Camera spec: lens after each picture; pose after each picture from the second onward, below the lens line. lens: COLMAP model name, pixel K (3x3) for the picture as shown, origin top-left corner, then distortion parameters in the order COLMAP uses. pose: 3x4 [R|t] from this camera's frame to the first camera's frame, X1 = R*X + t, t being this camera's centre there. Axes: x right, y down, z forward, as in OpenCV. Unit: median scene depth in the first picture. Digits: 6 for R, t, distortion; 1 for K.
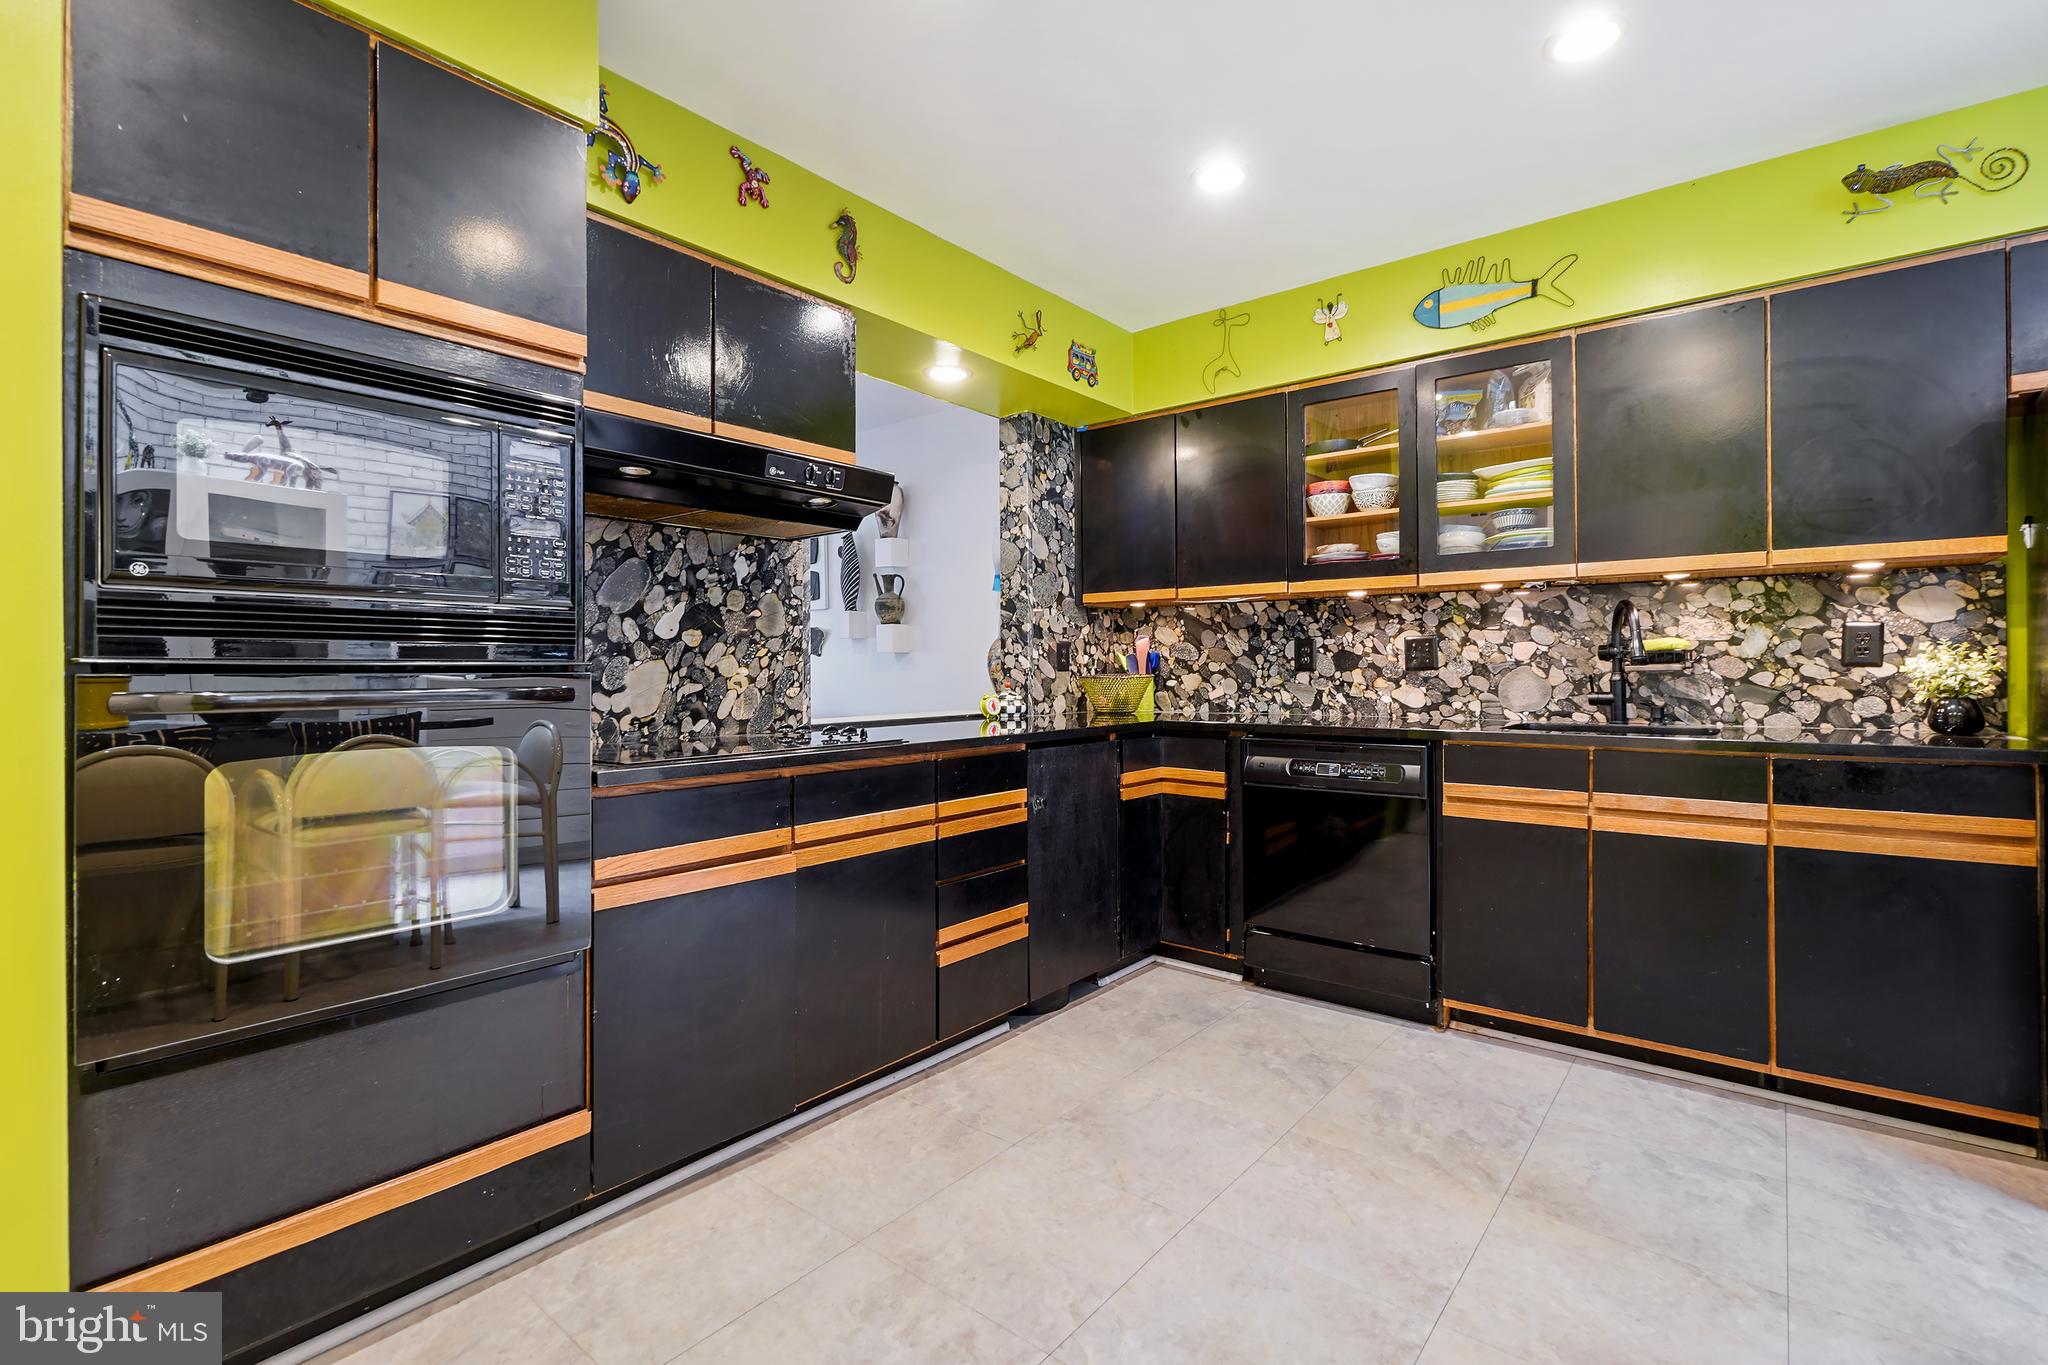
lens RADIAL K [[921.9, 0, 1031.9], [0, 921.9, 667.9], [0, 0, 1]] dist [-0.001928, -0.001312]
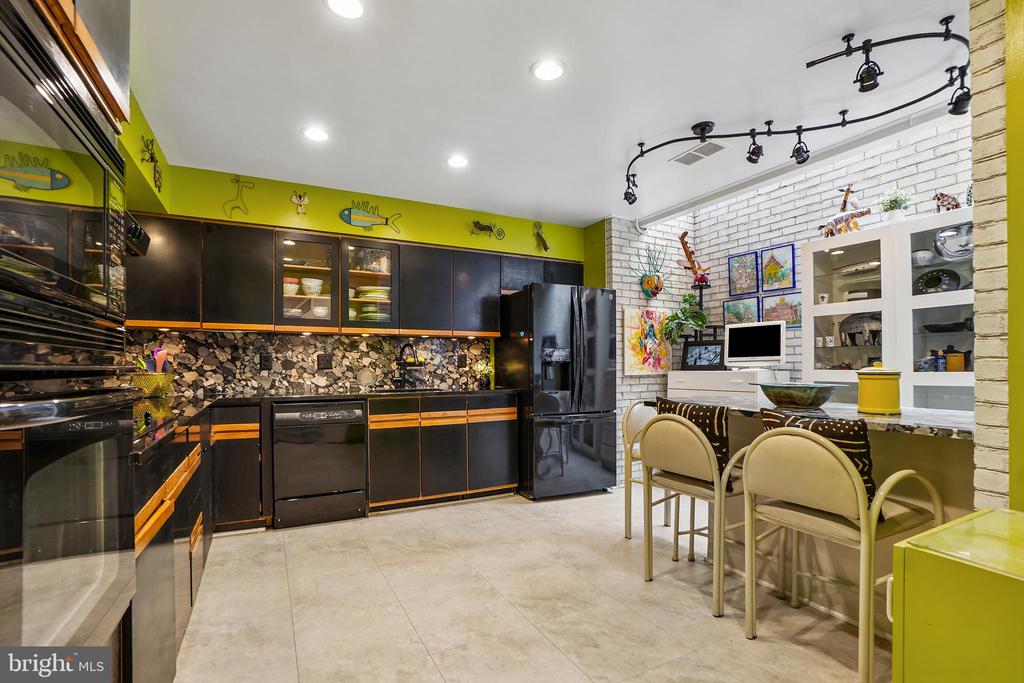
lens RADIAL K [[462.3, 0, 508.5], [0, 462.3, 364.5], [0, 0, 1]] dist [-0.040235, 0.000145]
pose [[0.408122, 0.003291, 0.912922, -0.443126], [-0.000855, 0.999994, -0.003223, -0.006133], [-0.912927, 0.000535, 0.408122, 0.144473]]
